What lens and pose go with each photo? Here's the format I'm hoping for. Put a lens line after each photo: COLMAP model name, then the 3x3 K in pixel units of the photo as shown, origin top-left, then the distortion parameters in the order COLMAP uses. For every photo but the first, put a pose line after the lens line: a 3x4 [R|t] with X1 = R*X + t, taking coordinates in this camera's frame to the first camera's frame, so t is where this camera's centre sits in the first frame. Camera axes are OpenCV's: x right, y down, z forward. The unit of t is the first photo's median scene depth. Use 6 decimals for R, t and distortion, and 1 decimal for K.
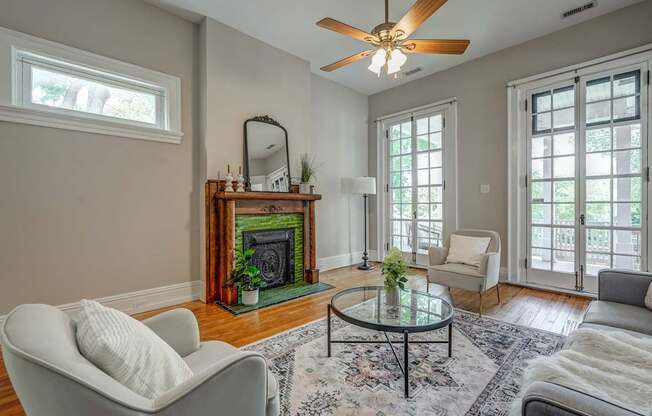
lens RADIAL K [[289.9, 0, 331.1], [0, 289.9, 206.3], [0, 0, 1]] dist [-0.010703, 0.007742]
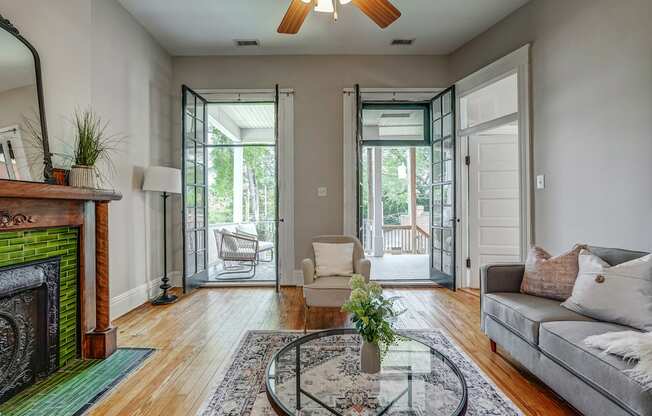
lens RADIAL K [[289.9, 0, 323.1], [0, 289.9, 208.3], [0, 0, 1]] dist [-0.010703, 0.007742]
pose [[0.693138, -0.000272, 0.720805, -0.167639], [0.007090, 0.999954, -0.006442, -0.000728], [-0.720770, 0.009576, 0.693108, 0.338369]]
